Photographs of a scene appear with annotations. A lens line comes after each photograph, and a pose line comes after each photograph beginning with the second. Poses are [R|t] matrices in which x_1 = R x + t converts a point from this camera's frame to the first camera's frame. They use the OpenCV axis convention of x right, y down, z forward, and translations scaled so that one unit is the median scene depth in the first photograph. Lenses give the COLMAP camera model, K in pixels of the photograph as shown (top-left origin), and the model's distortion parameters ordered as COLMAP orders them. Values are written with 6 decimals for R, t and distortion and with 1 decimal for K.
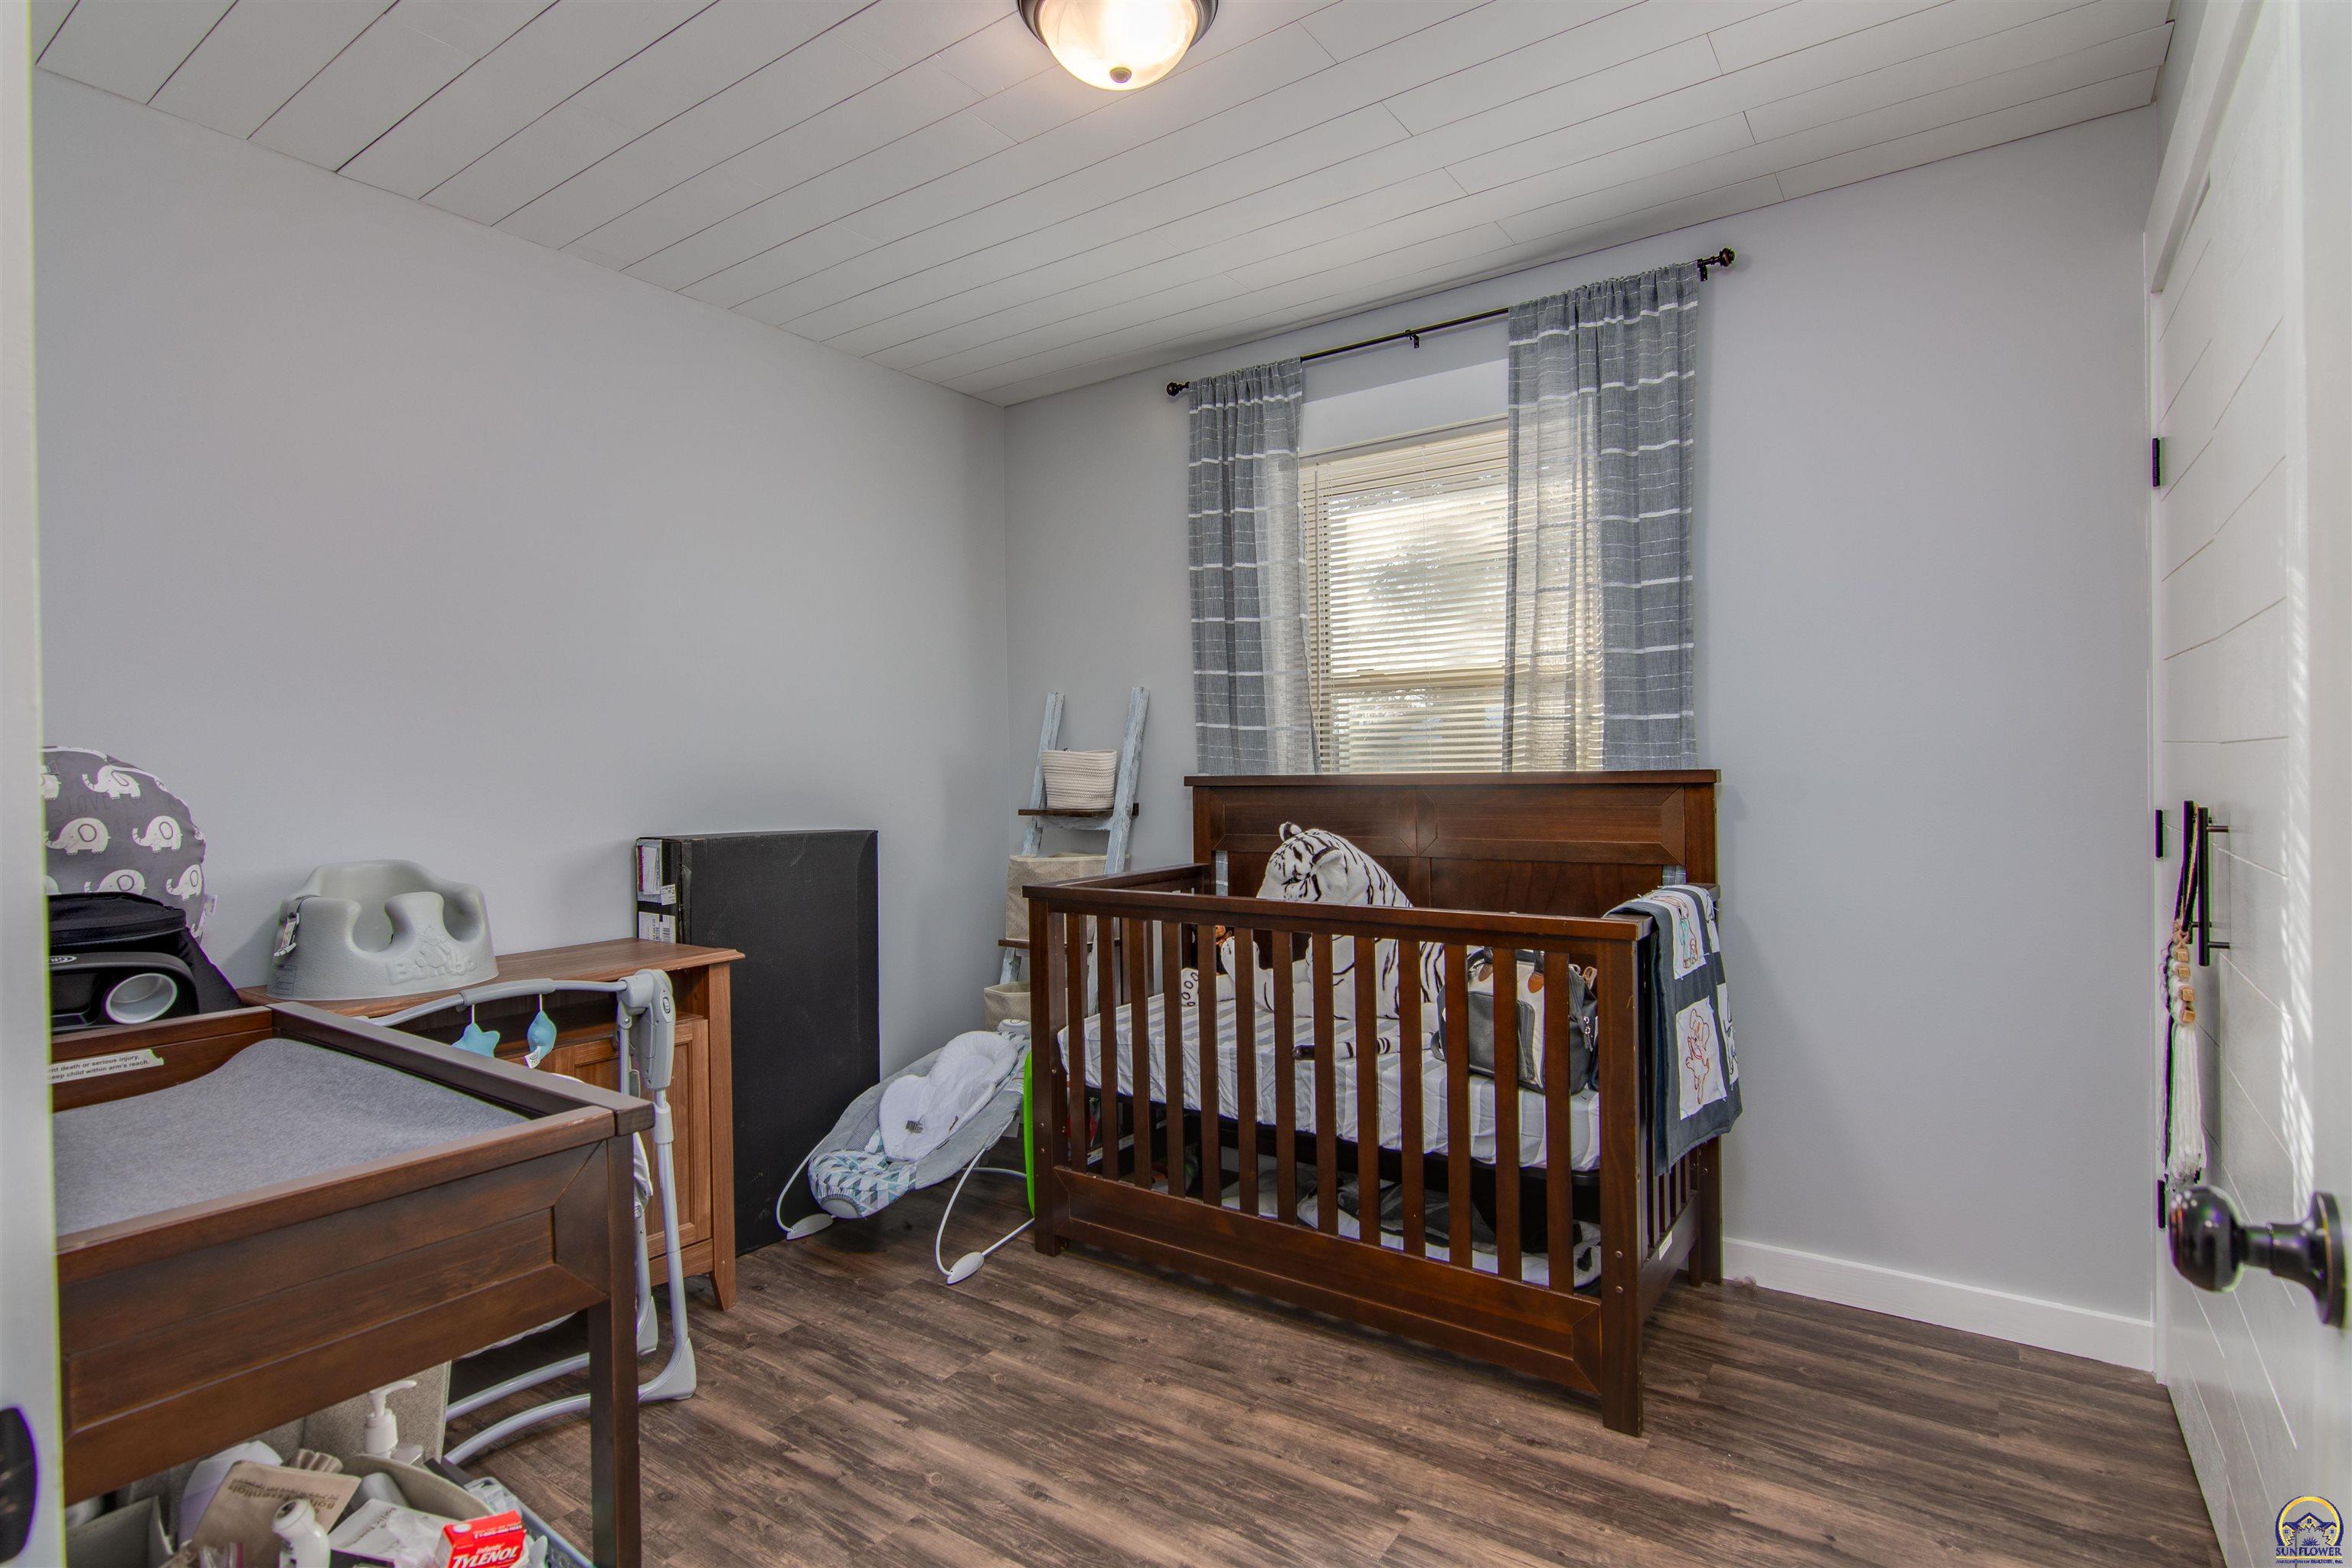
lens RADIAL K [[1163.5, 0, 1176.0], [0, 1163.5, 784.0], [0, 0, 1]] dist [-0.004594, -0.000455]
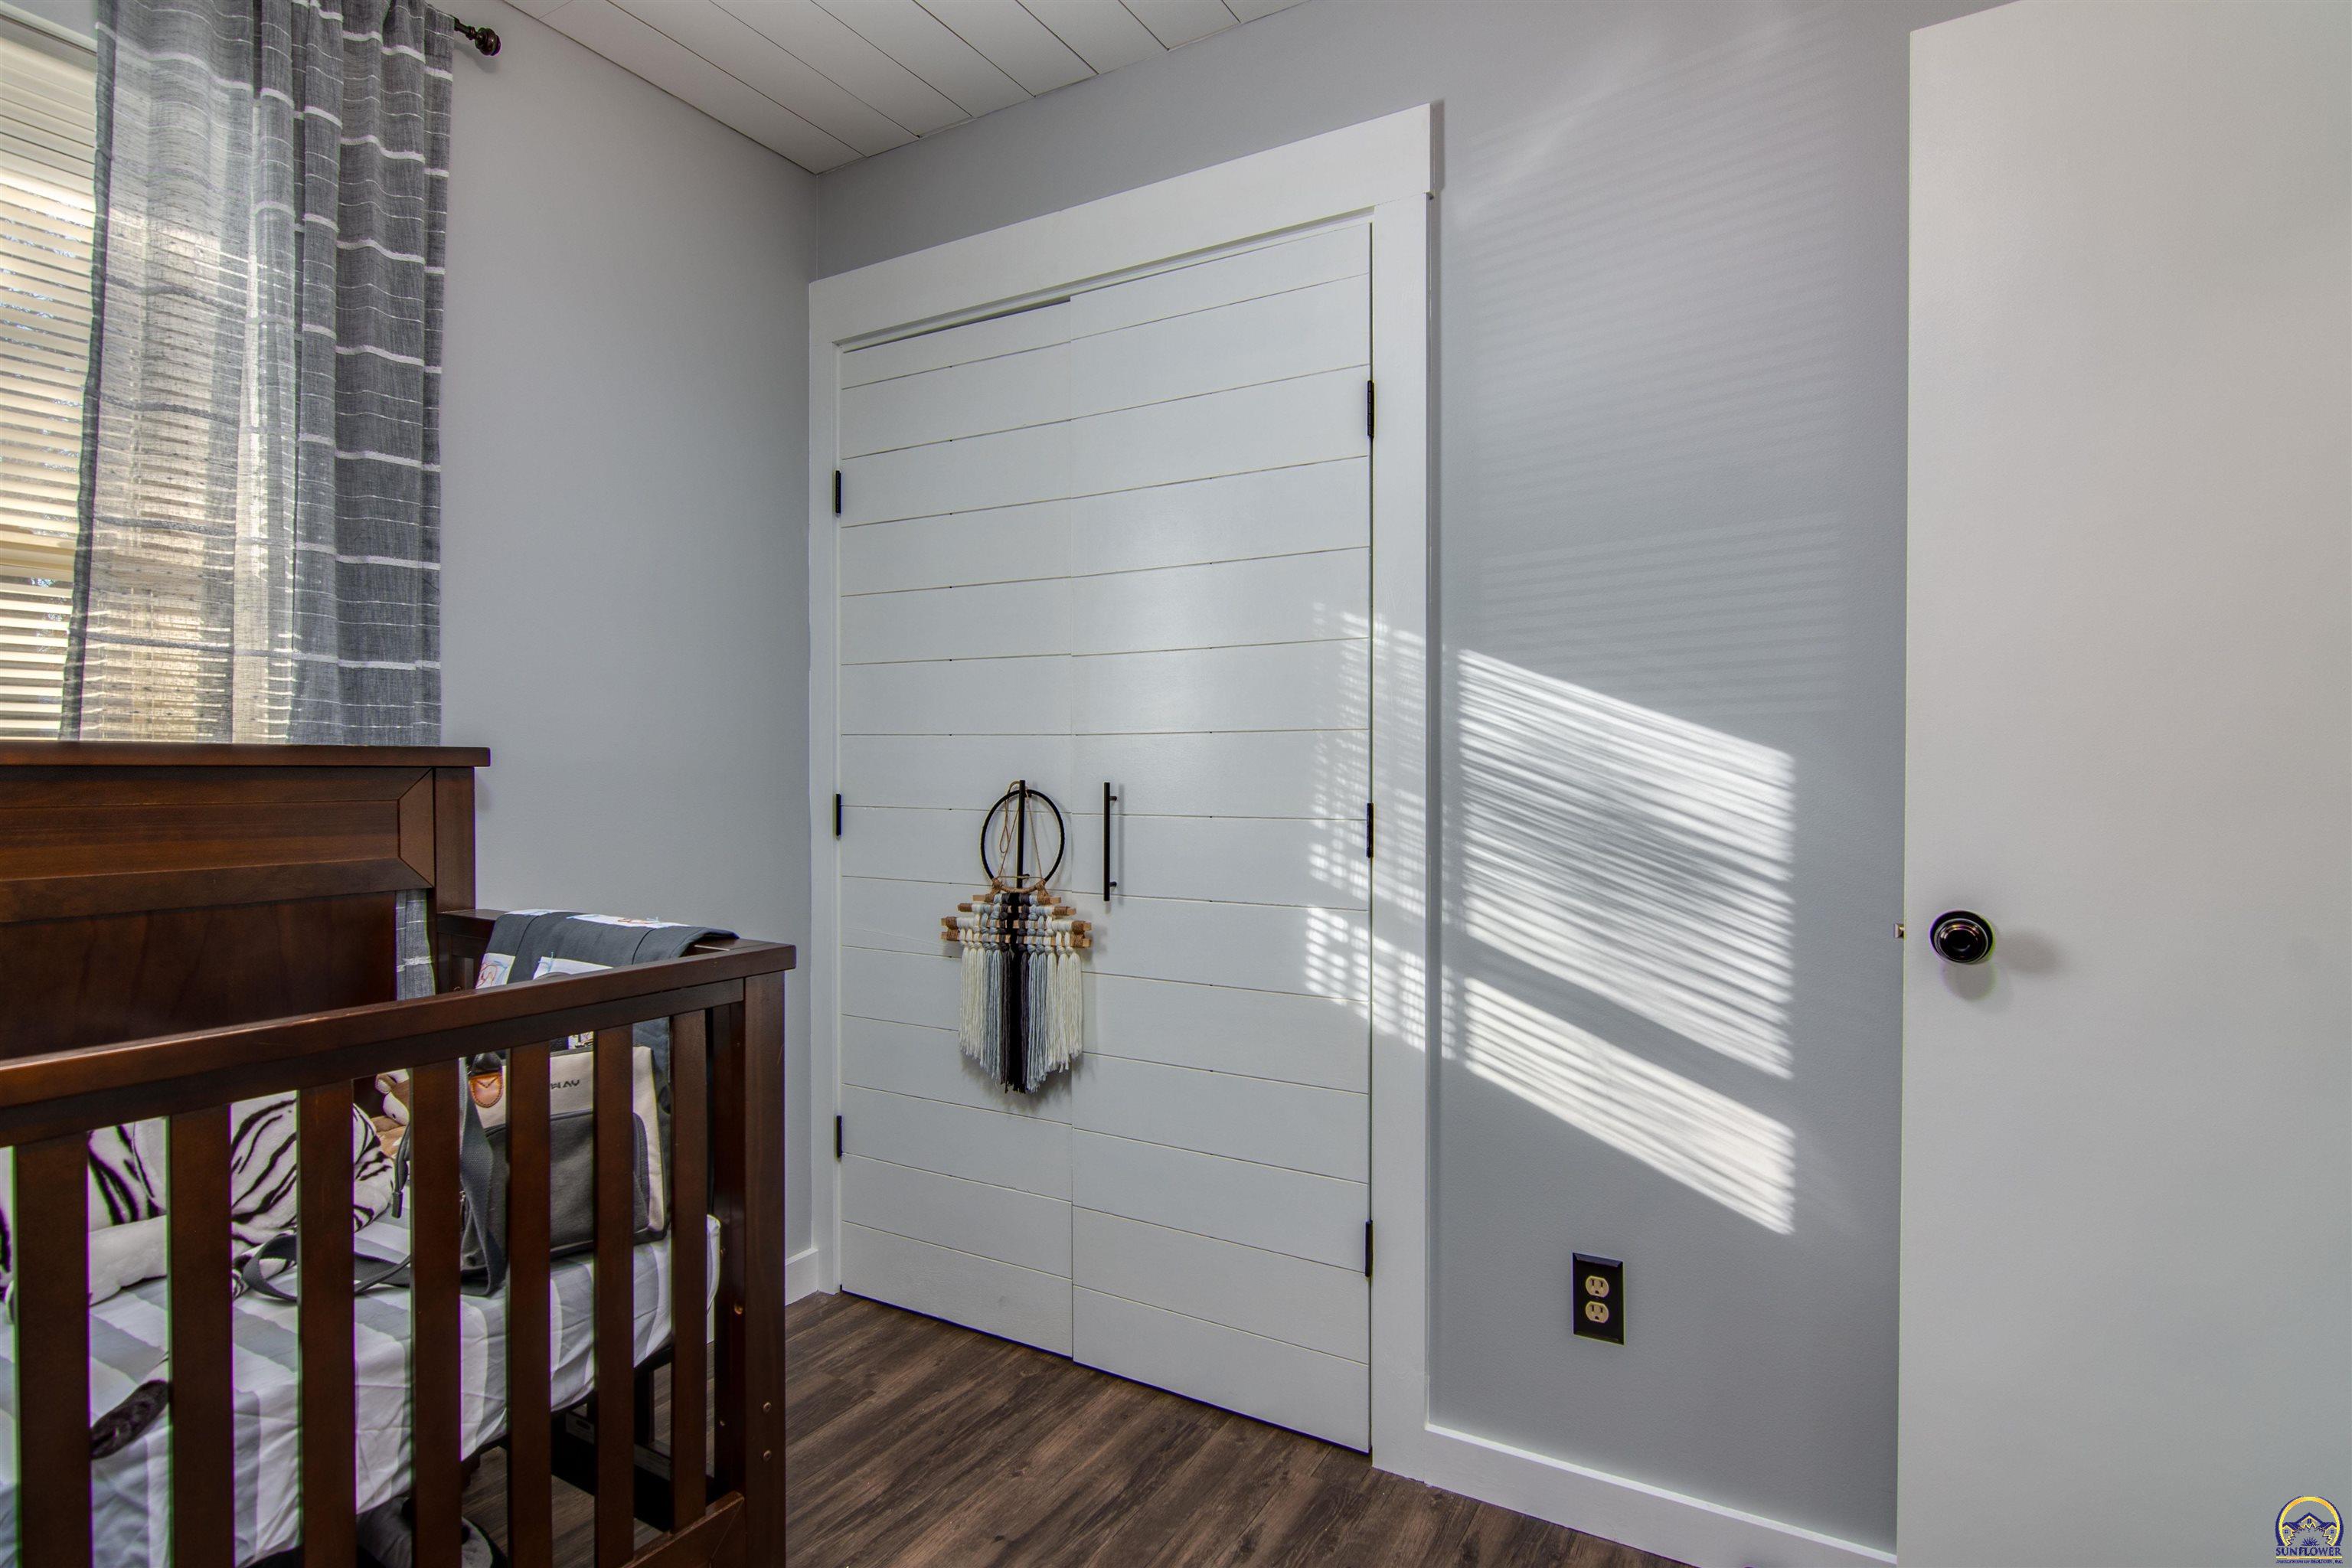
lens RADIAL K [[1205.2, 0, 1176.0], [0, 1205.2, 784.0], [0, 0, 1]] dist [0.000553, -0.001859]
pose [[-0.084425, 0.001864, 0.996428, -0.303597], [0.010557, 0.999944, -0.000976, 0.014702], [-0.996374, 0.010437, -0.084440, 0.623459]]
